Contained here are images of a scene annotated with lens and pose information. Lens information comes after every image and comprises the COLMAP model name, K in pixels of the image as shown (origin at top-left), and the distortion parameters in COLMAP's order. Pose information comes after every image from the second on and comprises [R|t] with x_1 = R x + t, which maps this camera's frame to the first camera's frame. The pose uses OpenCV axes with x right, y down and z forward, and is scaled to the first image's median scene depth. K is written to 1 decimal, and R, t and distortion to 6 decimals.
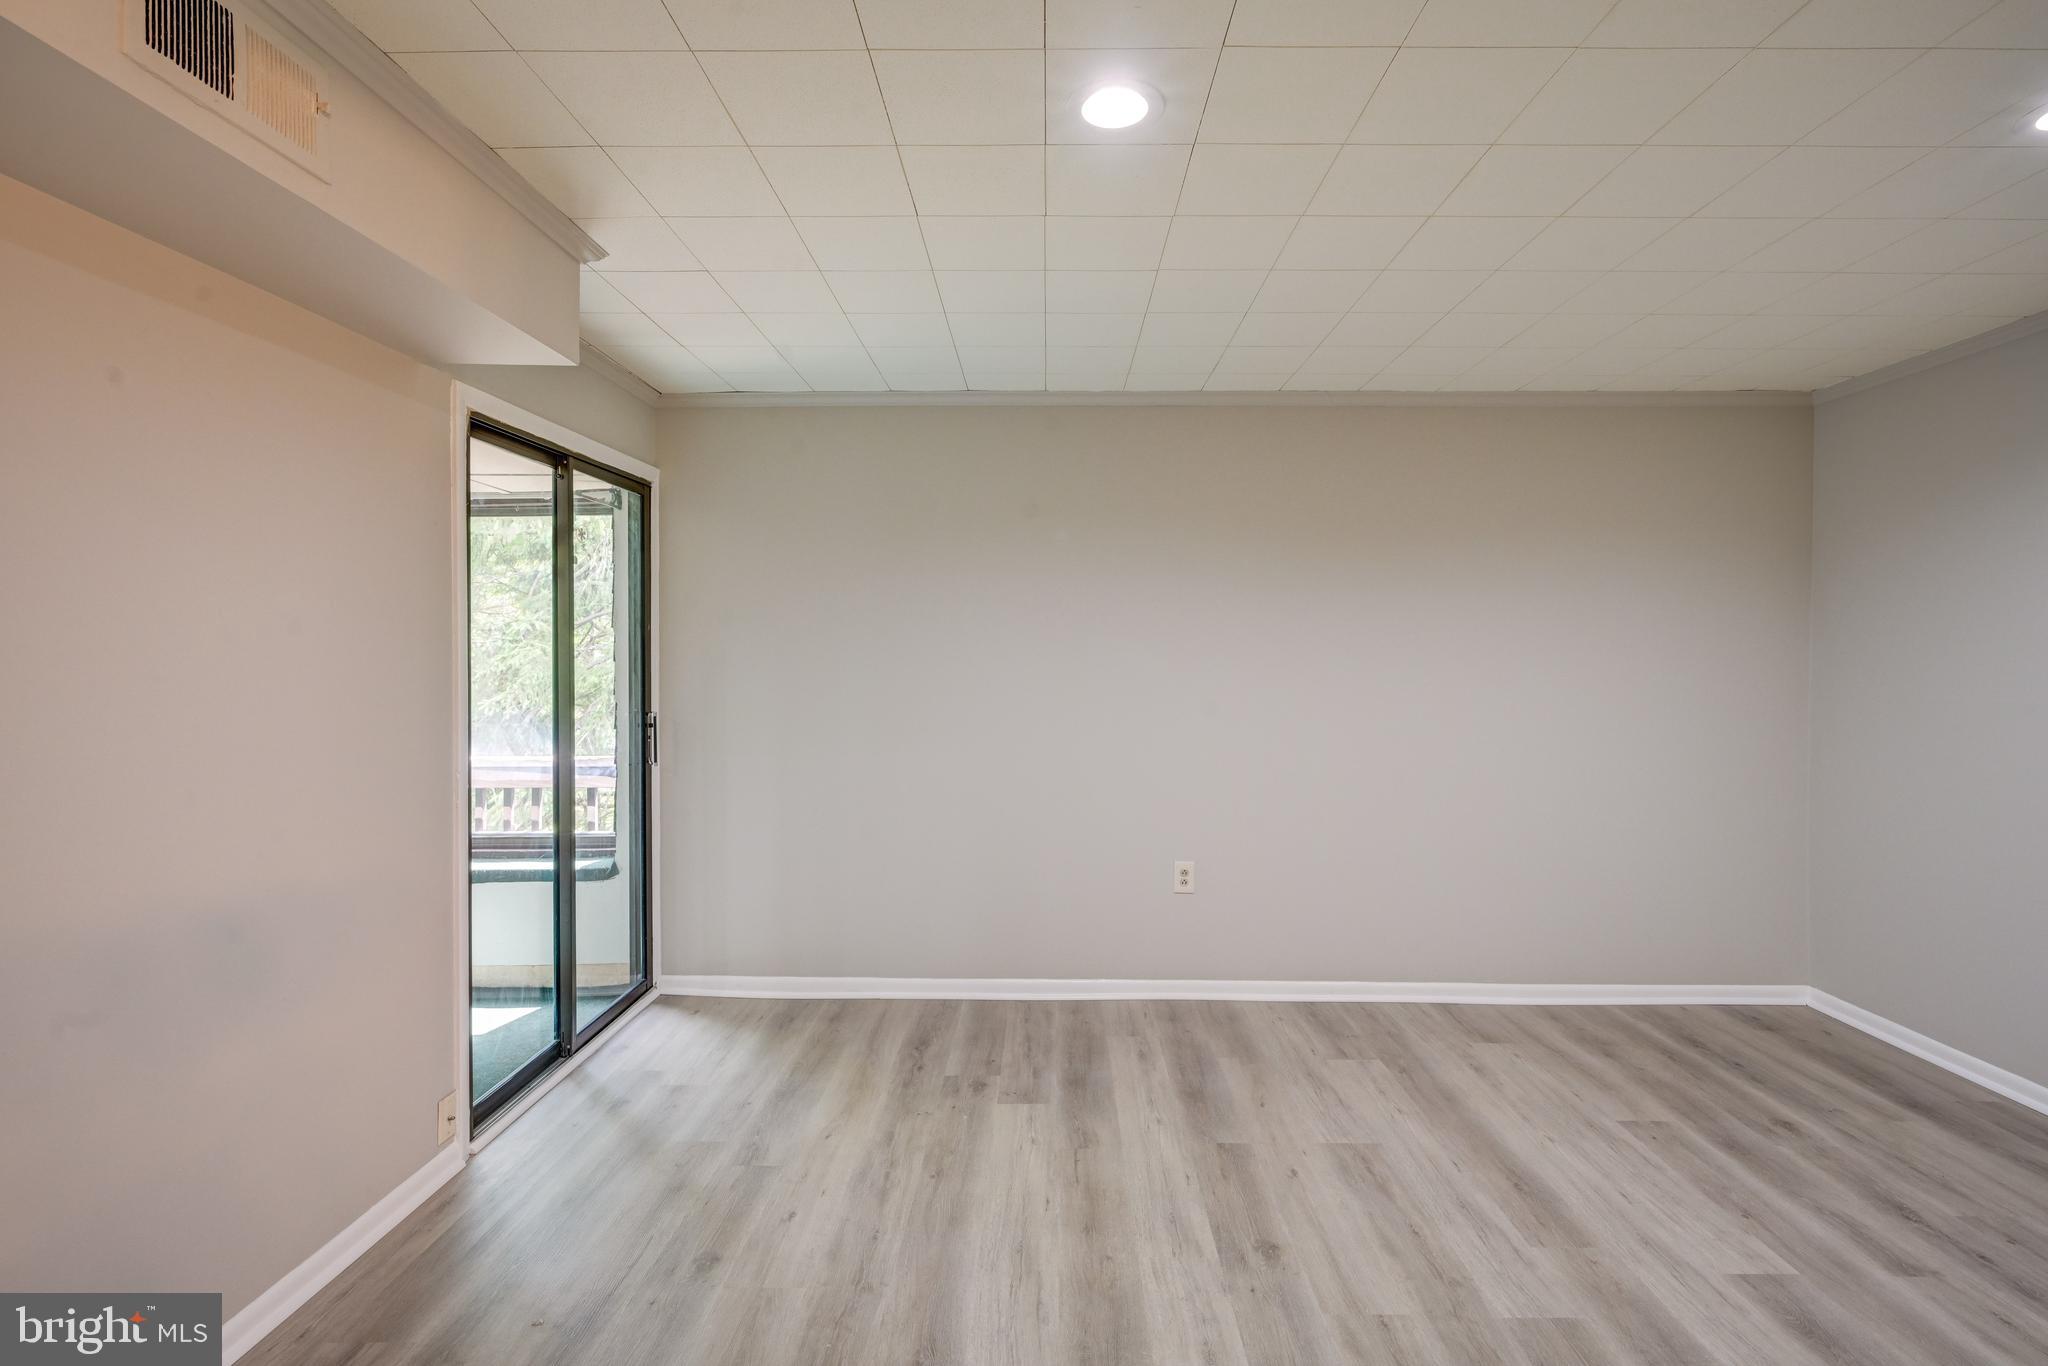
lens RADIAL K [[951.9, 0, 1037.4], [0, 951.9, 663.1], [0, 0, 1]] dist [-0.004101, 0.000813]
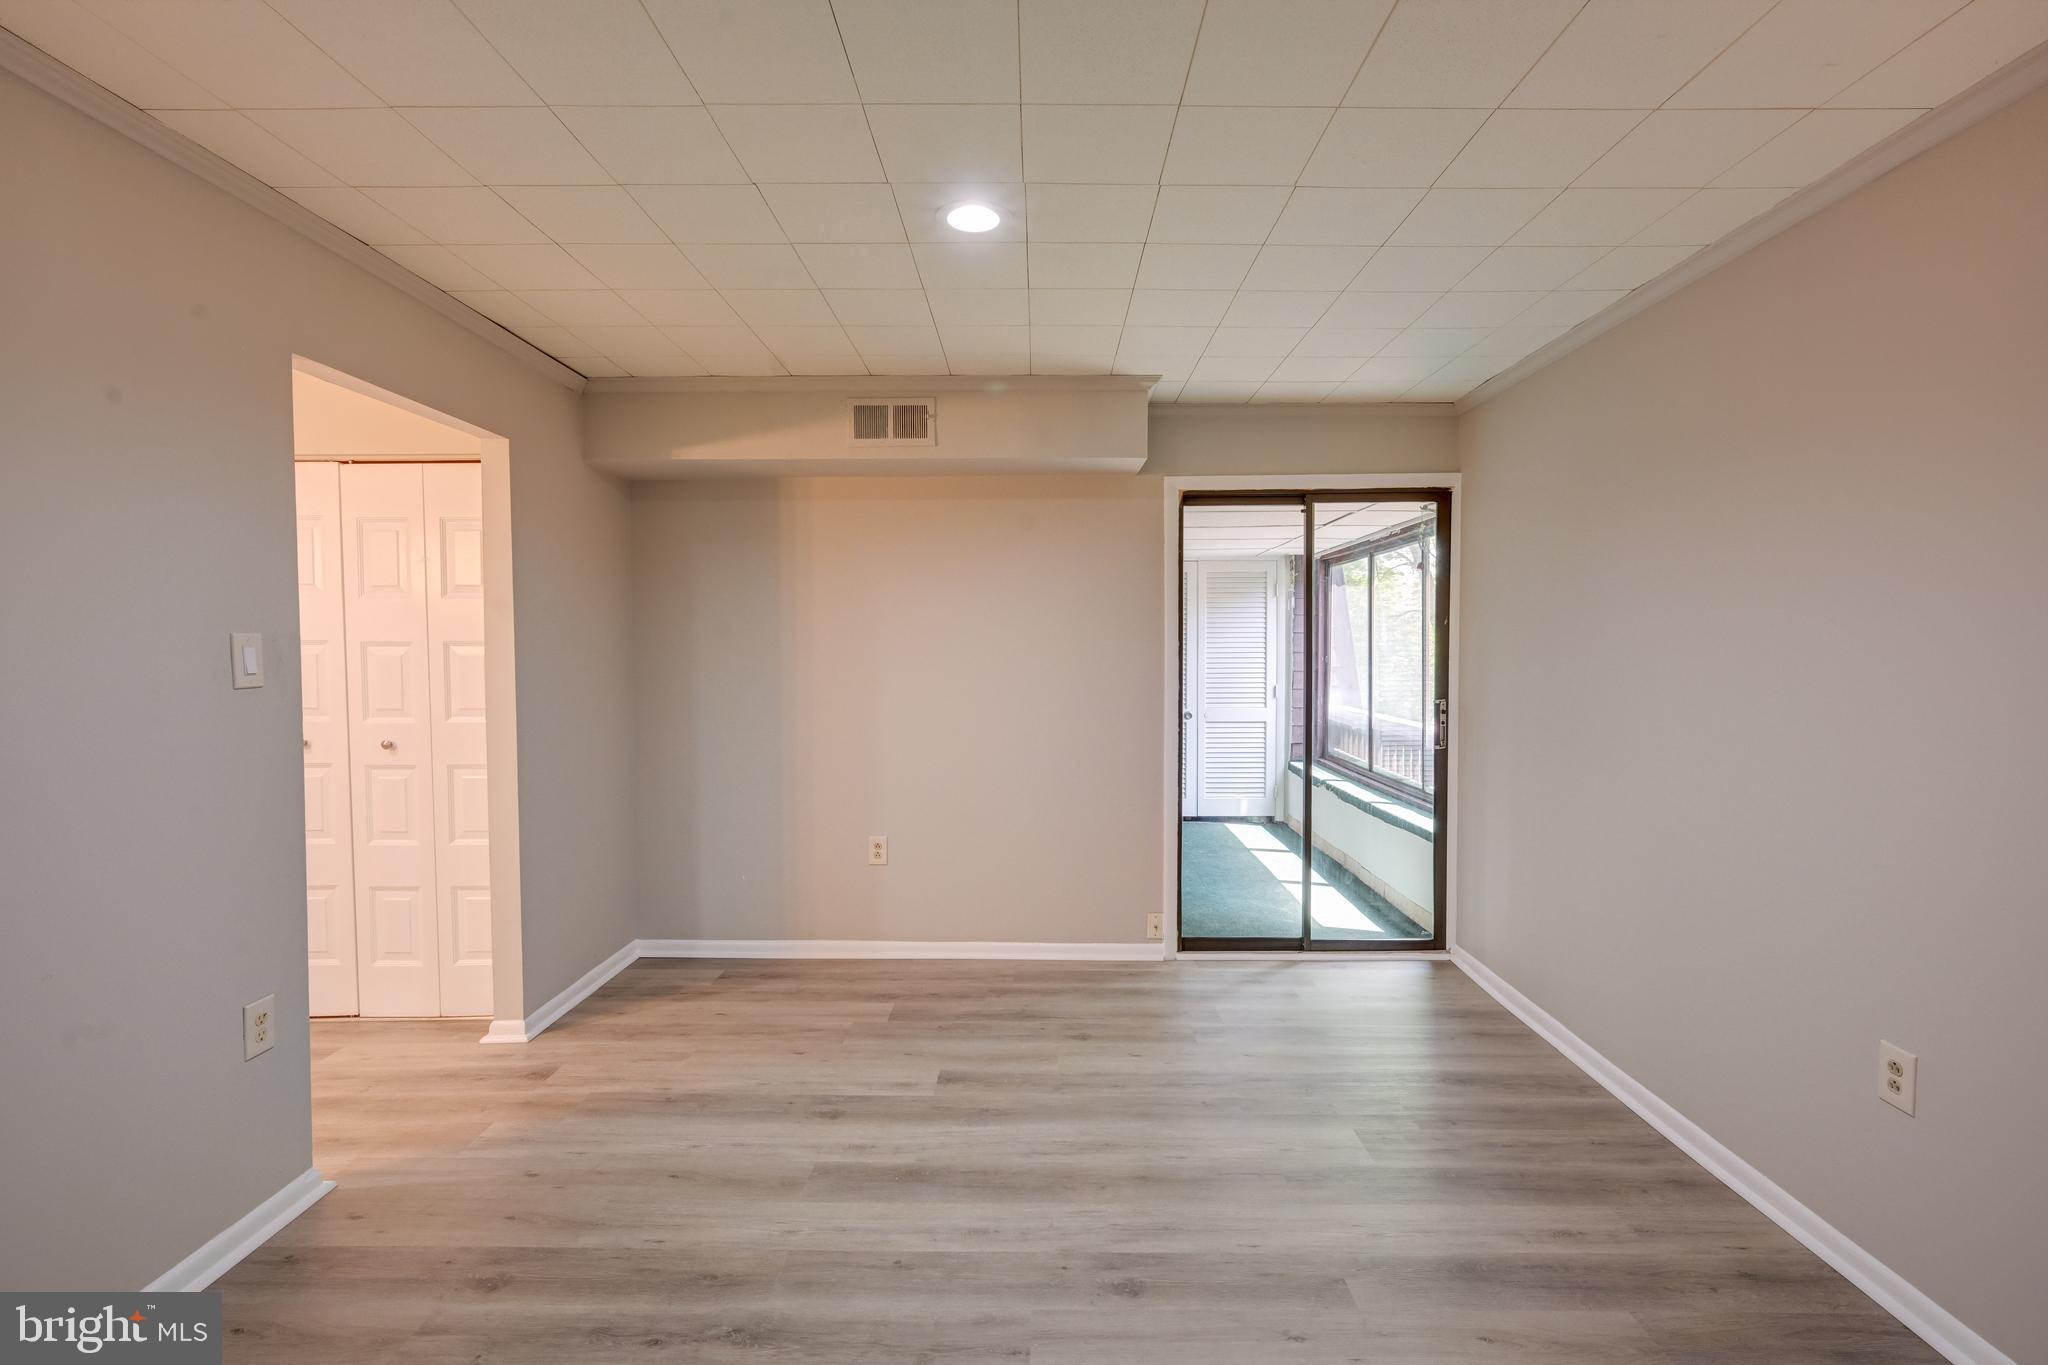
lens RADIAL K [[951.9, 0, 1037.1], [0, 951.9, 682.5], [0, 0, 1]] dist [-0.004101, 0.000813]
pose [[-0.020541, 0.039096, -0.999024, 0.961204], [-0.009068, 0.999187, 0.039289, -0.007824], [0.999748, 0.009866, -0.020169, 0.772512]]
